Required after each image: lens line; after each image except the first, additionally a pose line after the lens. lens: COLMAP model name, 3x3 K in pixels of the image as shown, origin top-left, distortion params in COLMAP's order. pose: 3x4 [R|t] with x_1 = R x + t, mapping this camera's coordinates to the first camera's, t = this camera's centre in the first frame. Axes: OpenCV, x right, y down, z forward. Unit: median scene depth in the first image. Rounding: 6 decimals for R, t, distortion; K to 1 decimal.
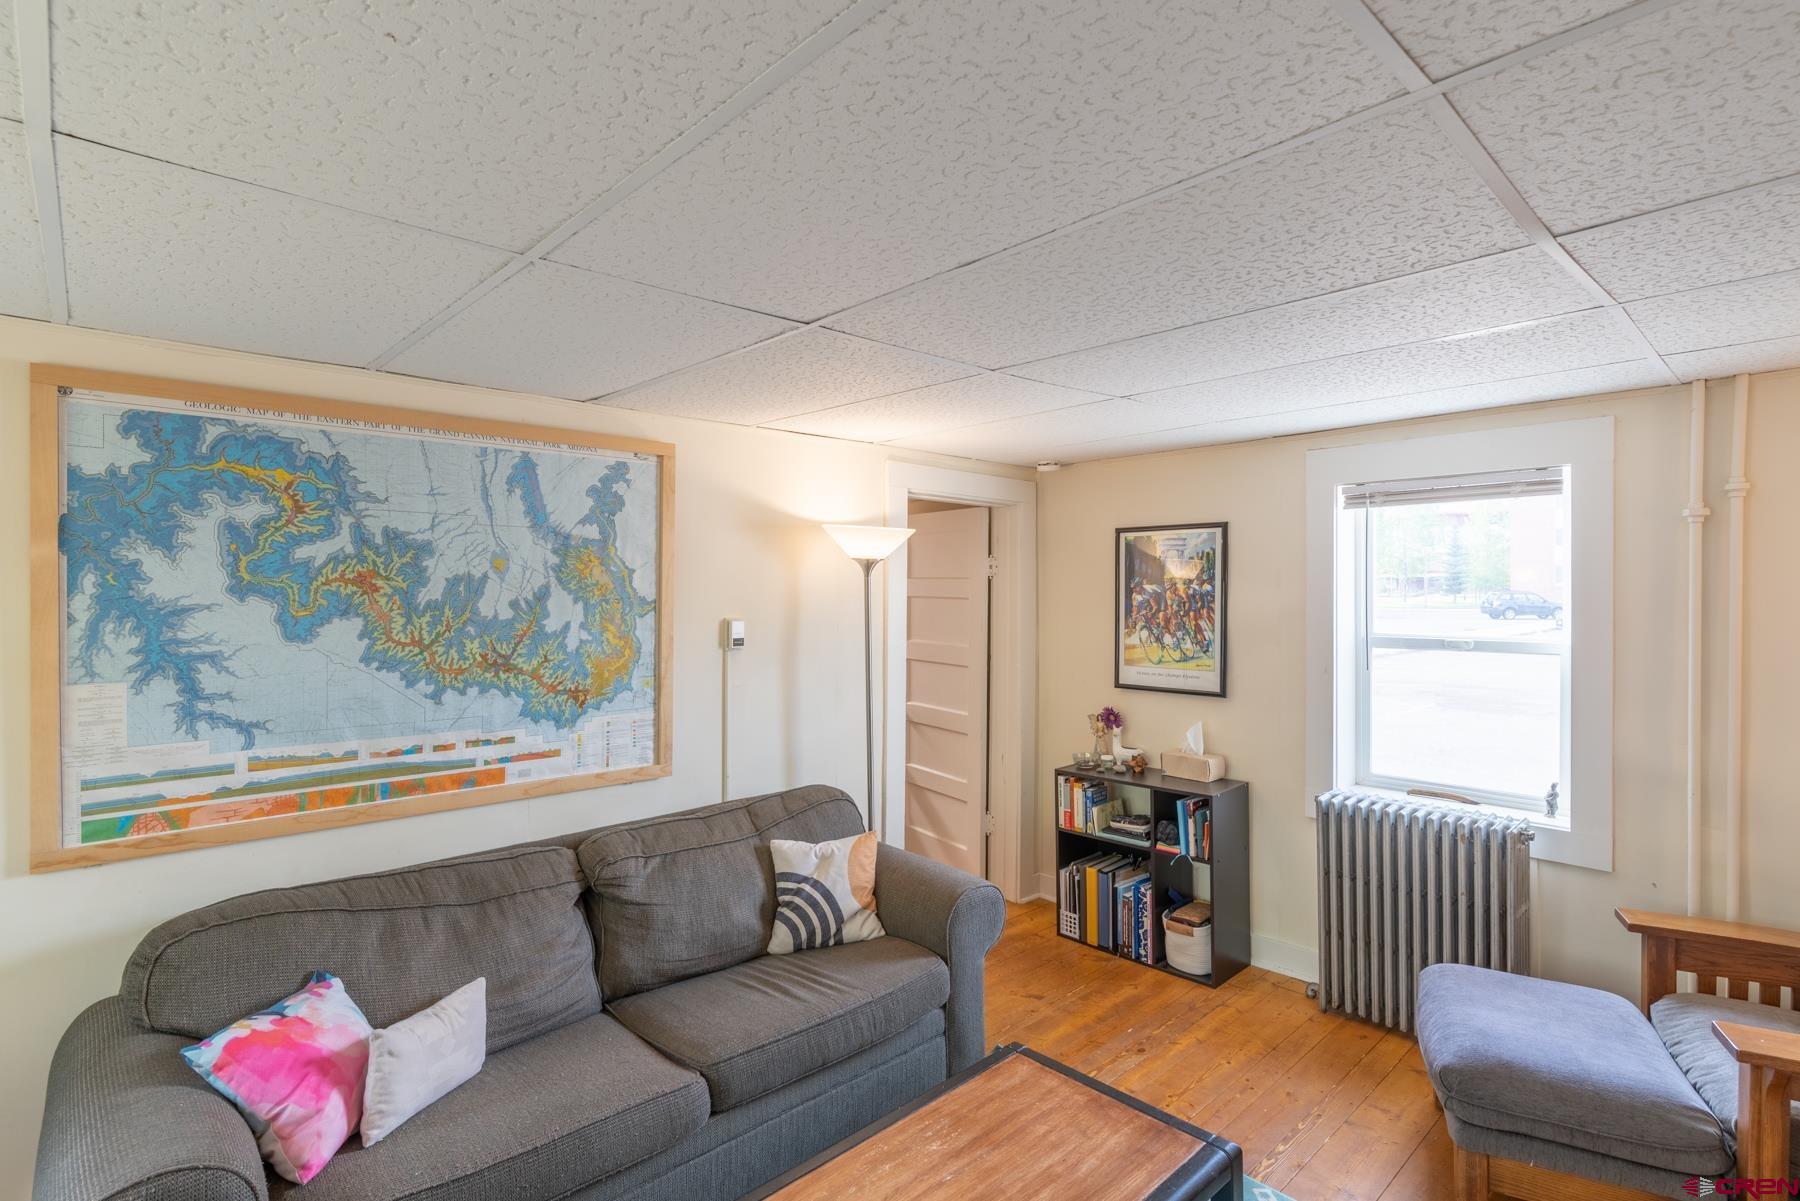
lens RADIAL K [[879.5, 0, 895.0], [0, 879.5, 592.6], [0, 0, 1]] dist [0.011134, -0.000345]
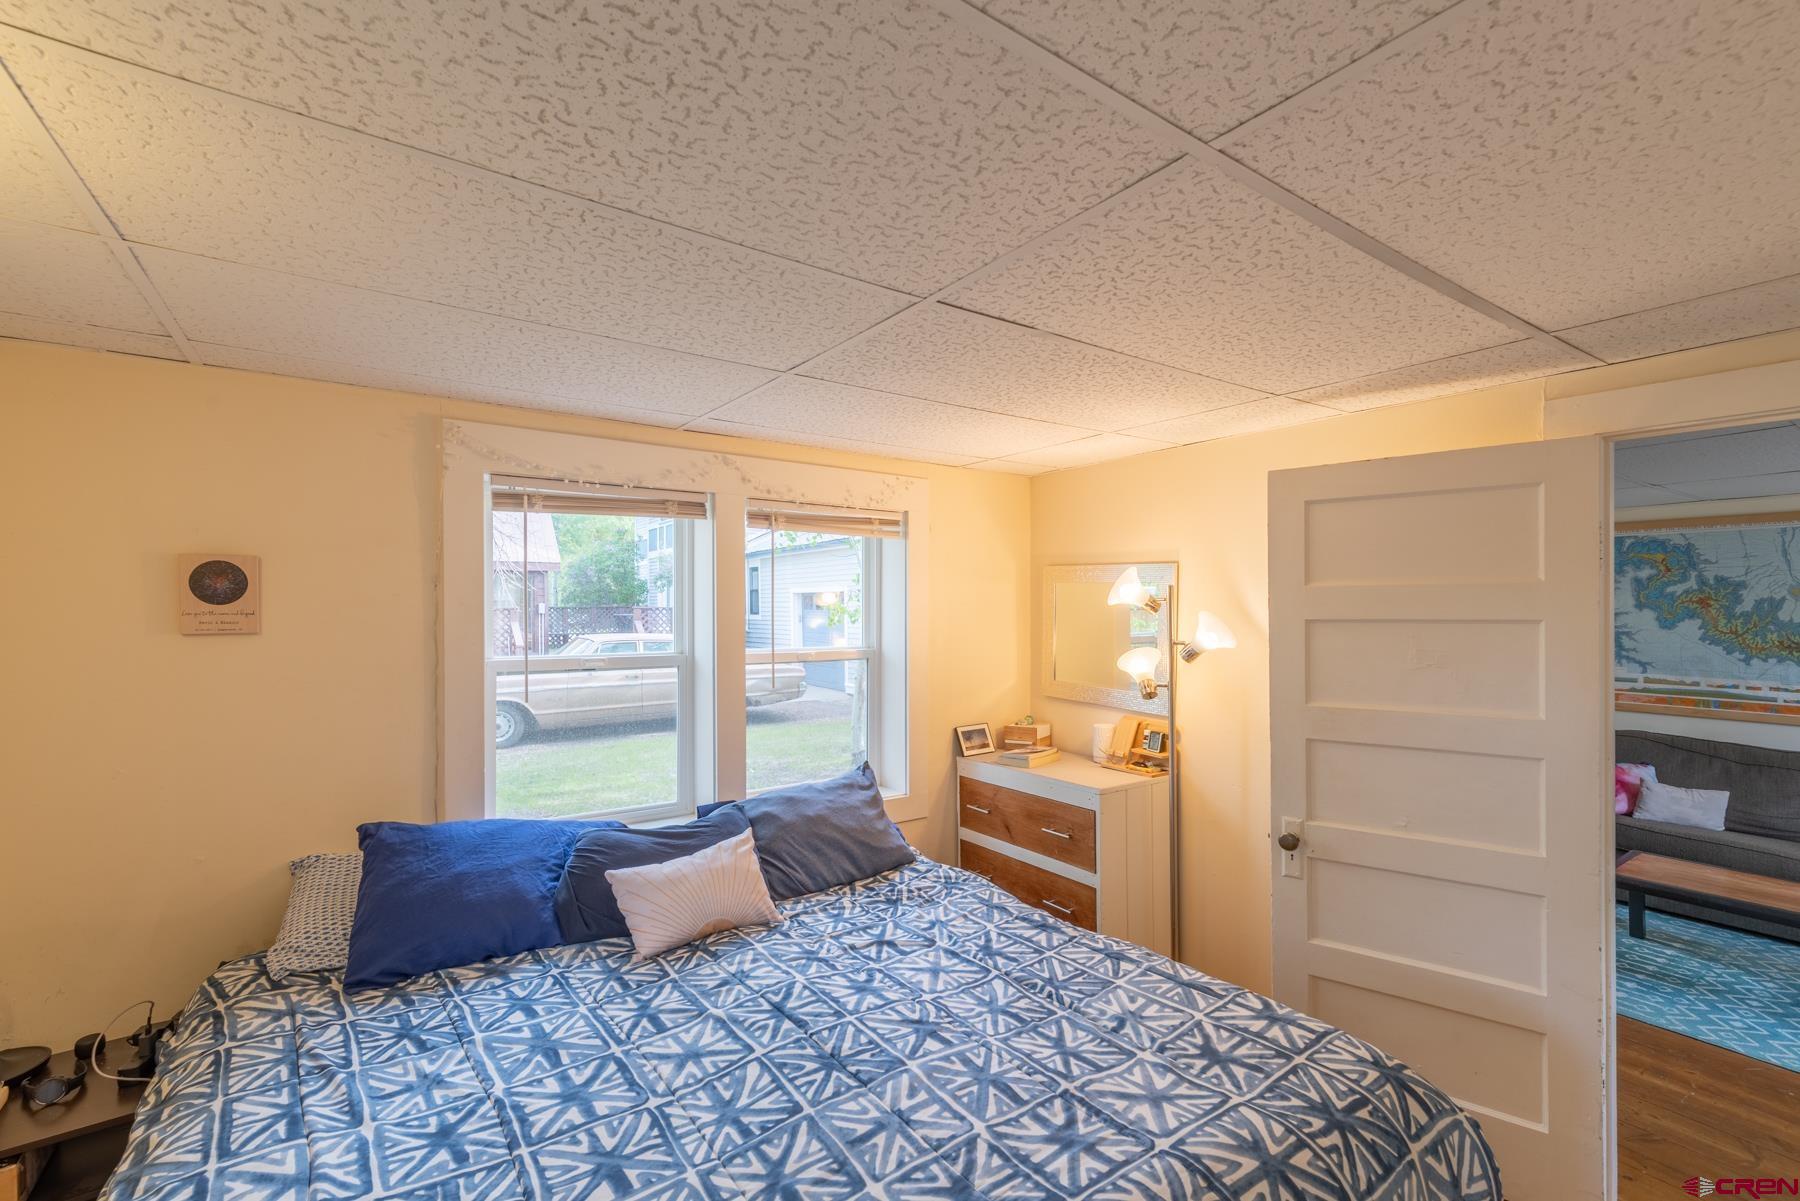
lens RADIAL K [[786.2, 0, 909.4], [0, 786.2, 606.1], [0, 0, 1]] dist [0.000896, 0.001383]
pose [[-0.134429, -0.007961, -0.990891, 1.449062], [-0.009276, 0.999934, -0.006776, 0.026268], [0.990880, 0.008281, -0.134494, -0.593692]]
